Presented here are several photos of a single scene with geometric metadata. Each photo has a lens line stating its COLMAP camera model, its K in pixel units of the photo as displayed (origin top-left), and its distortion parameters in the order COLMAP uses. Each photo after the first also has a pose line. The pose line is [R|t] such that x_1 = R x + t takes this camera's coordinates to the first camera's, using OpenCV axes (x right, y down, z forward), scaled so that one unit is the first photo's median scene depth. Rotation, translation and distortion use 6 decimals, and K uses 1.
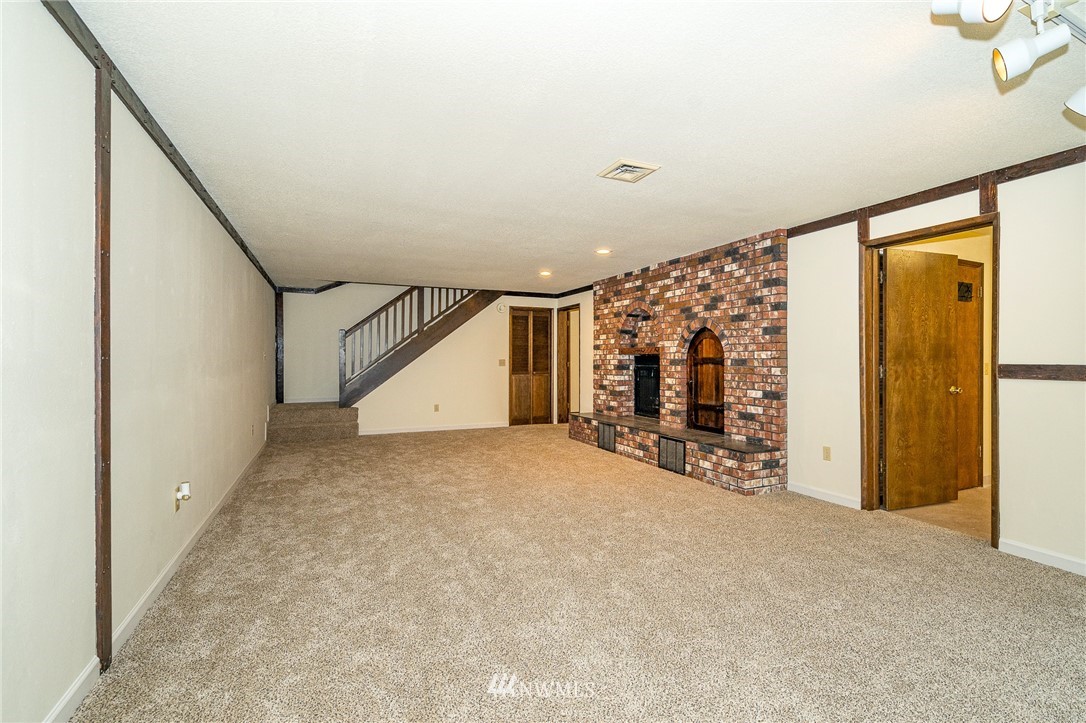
lens RADIAL K [[498.0, 0, 540.7], [0, 498.0, 357.1], [0, 0, 1]] dist [-0.001997, 0.000103]
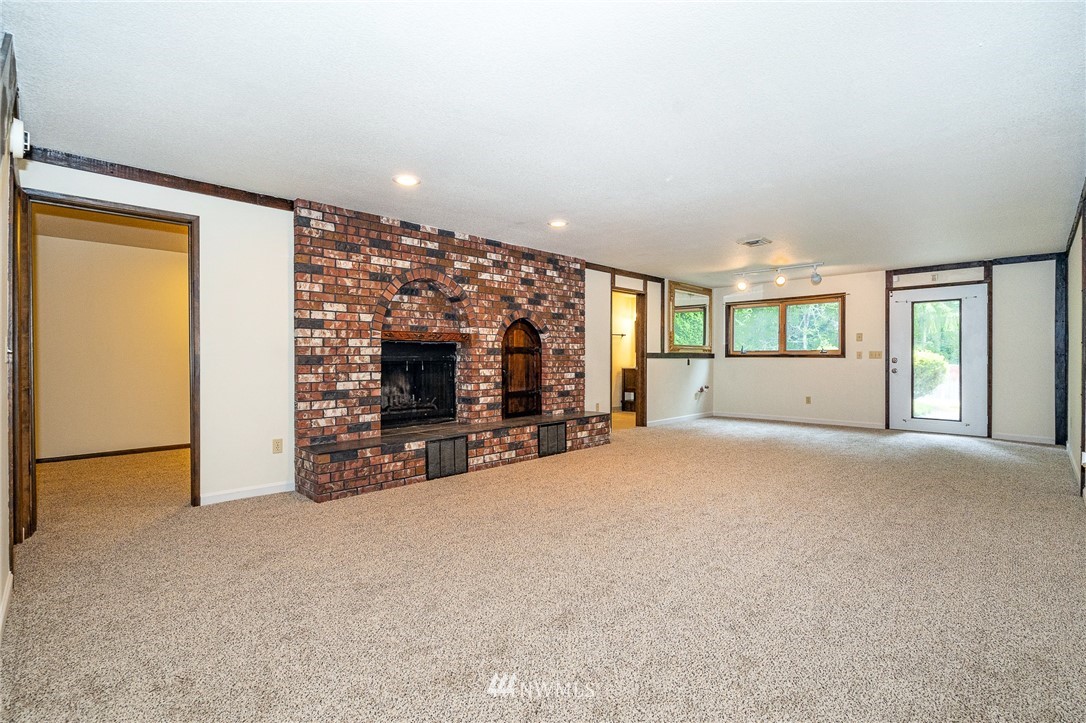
lens RADIAL K [[498.0, 0, 540.9], [0, 498.0, 363.6], [0, 0, 1]] dist [-0.001997, 0.000103]
pose [[-0.368449, -0.003583, 0.929641, -0.648814], [0.003191, 0.999982, 0.005119, 0.029182], [-0.929642, 0.004853, -0.368431, 1.300947]]
